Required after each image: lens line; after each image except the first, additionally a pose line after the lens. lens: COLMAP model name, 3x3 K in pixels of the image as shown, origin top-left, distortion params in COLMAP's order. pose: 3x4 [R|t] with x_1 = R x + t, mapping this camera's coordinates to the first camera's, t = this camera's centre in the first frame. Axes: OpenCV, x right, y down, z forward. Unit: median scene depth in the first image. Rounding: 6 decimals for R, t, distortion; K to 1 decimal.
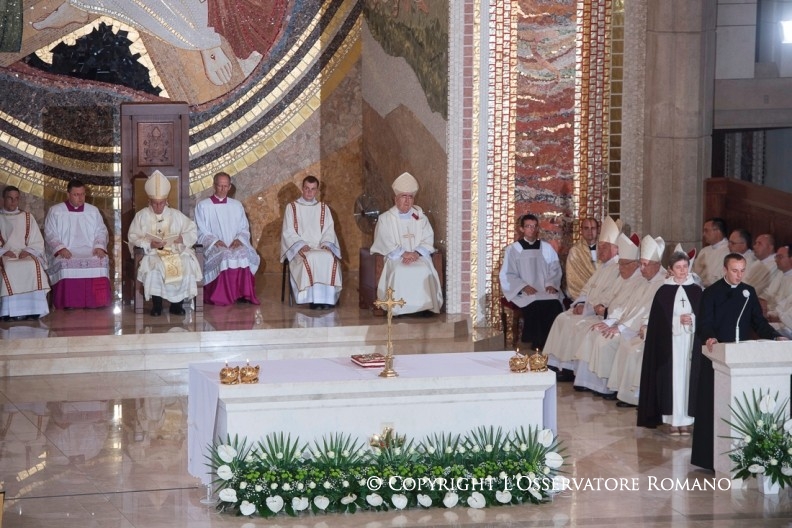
lens RADIAL K [[3461.5, 0, 396.0], [0, 3461.5, 264.0], [0, 0, 1]] dist [1.060430, -0.844774]
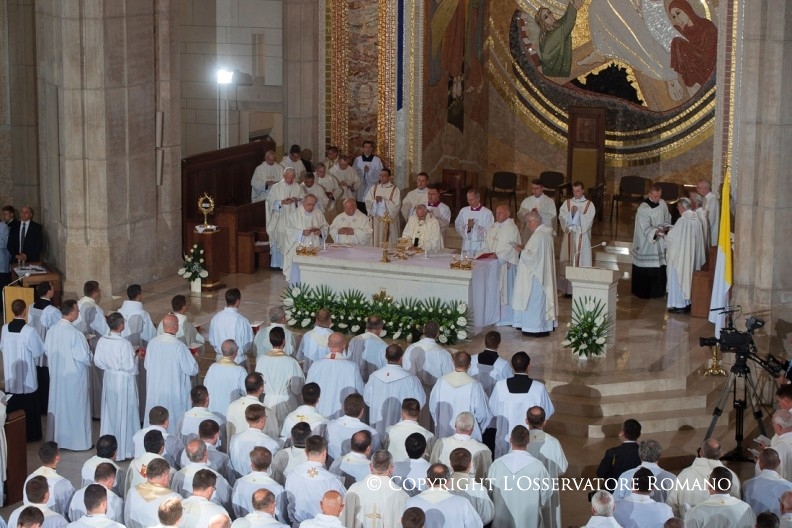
lens RADIAL K [[1756.3, 0, 396.0], [0, 1756.3, 264.0], [0, 0, 1]] dist [0.028164, 0.032335]
pose [[0.766307, 0.118005, -0.631545, 0.415039], [-0.088925, 0.993007, 0.077644, -0.026526], [0.636291, -0.003338, 0.771442, 0.231506]]
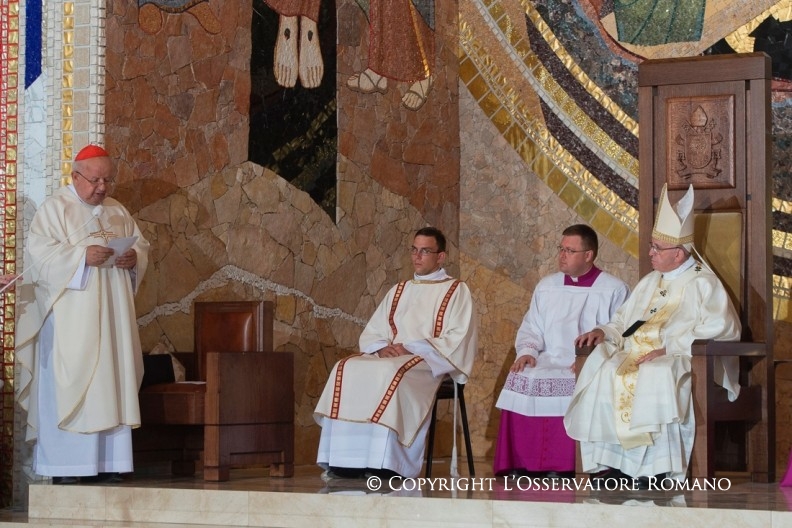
lens RADIAL K [[2499.8, 0, 396.0], [0, 2499.8, 264.0], [0, 0, 1]] dist [-0.013923, -0.475945]
pose [[0.641373, -0.036101, -0.766379, 0.160598], [-0.100201, 0.986395, -0.130322, 0.029969], [0.760658, 0.160377, 0.629030, 0.721175]]
